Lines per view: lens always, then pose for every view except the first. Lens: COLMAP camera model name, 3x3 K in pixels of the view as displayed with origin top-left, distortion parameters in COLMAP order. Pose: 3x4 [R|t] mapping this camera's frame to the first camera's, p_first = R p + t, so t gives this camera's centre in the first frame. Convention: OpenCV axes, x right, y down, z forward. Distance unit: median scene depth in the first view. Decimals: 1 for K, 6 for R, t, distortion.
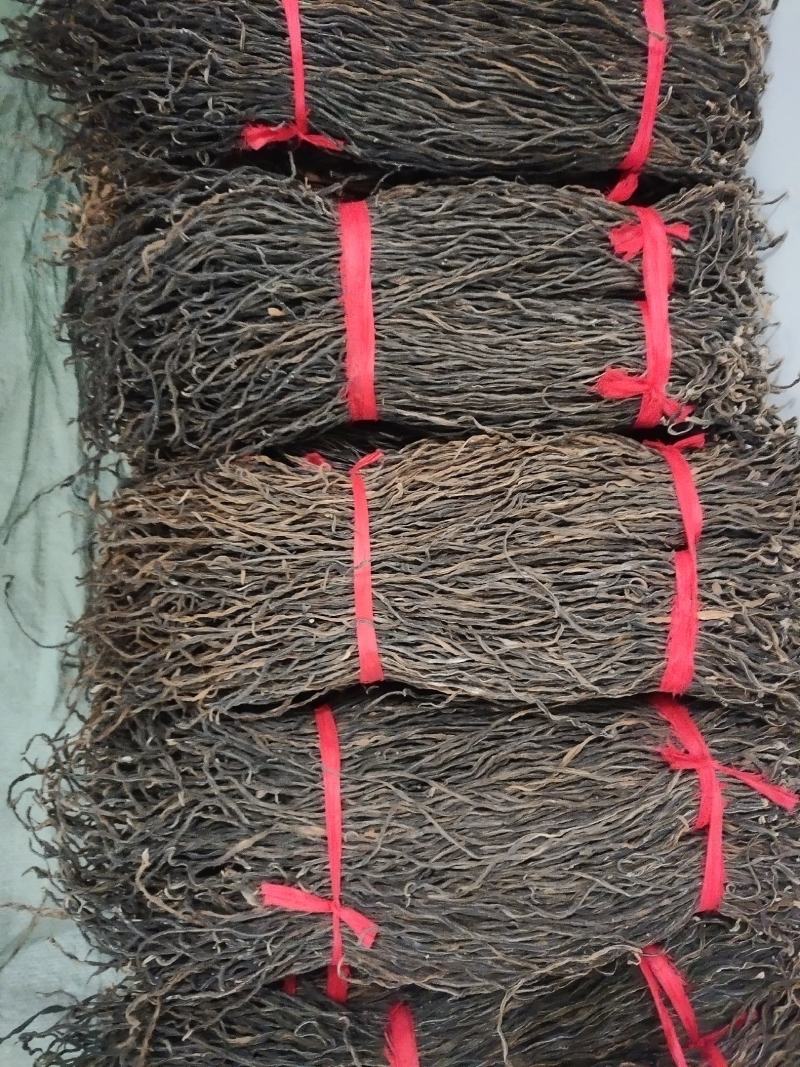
lens RADIAL K [[822.0, 0, 400.0], [0, 822.0, 533.5], [0, 0, 1]] dist [0.049582, -0.068048]
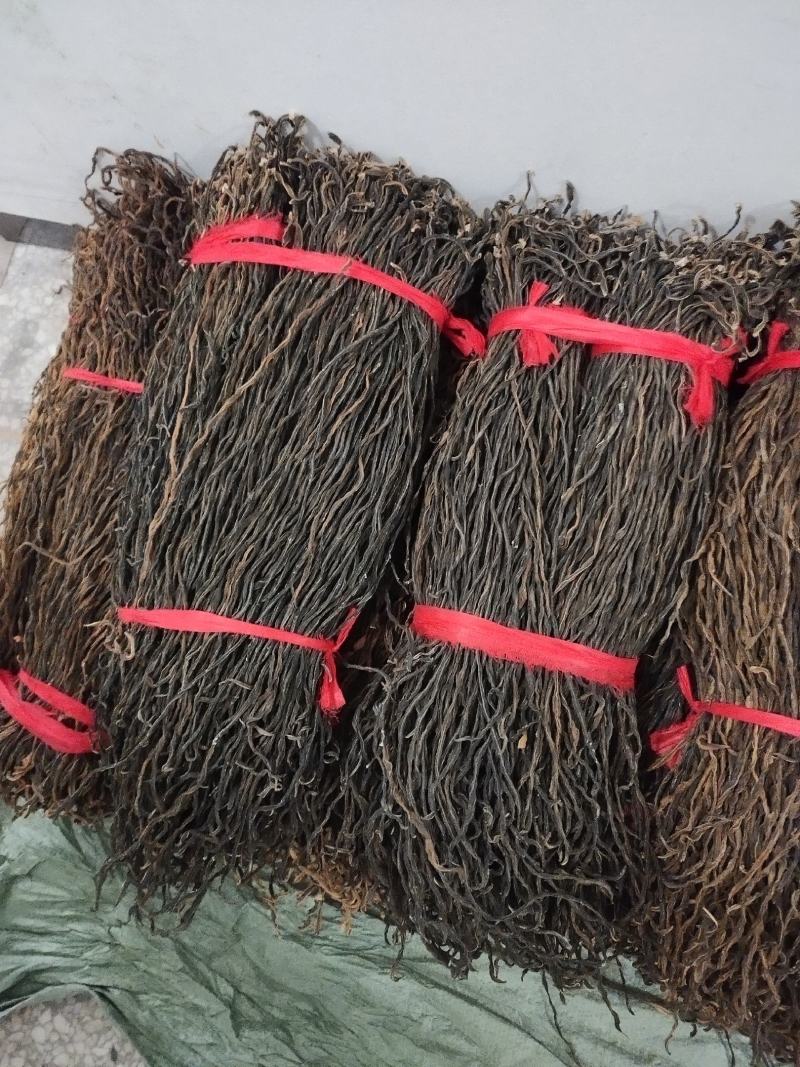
lens RADIAL K [[822.0, 0, 400.0], [0, 822.0, 533.5], [0, 0, 1]] dist [0.049582, -0.068048]
pose [[0.291175, -0.956442, 0.020887, 0.009082], [0.949012, 0.286018, -0.132552, -0.327413], [0.120805, 0.058418, 0.990956, 0.068839]]
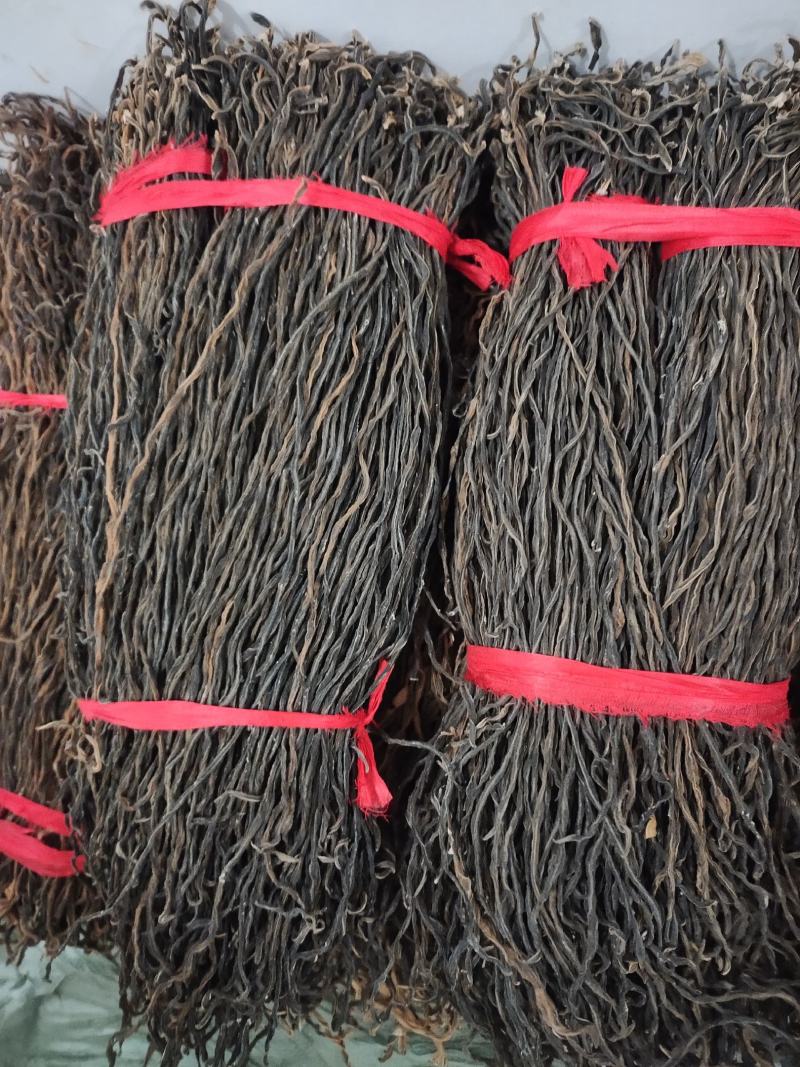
lens RADIAL K [[822.0, 0, 400.0], [0, 822.0, 533.5], [0, 0, 1]] dist [0.049582, -0.068048]
pose [[0.142250, -0.988993, -0.040704, 0.067690], [0.976309, 0.146962, -0.158816, -0.372487], [0.163050, -0.017148, 0.986469, 0.331315]]
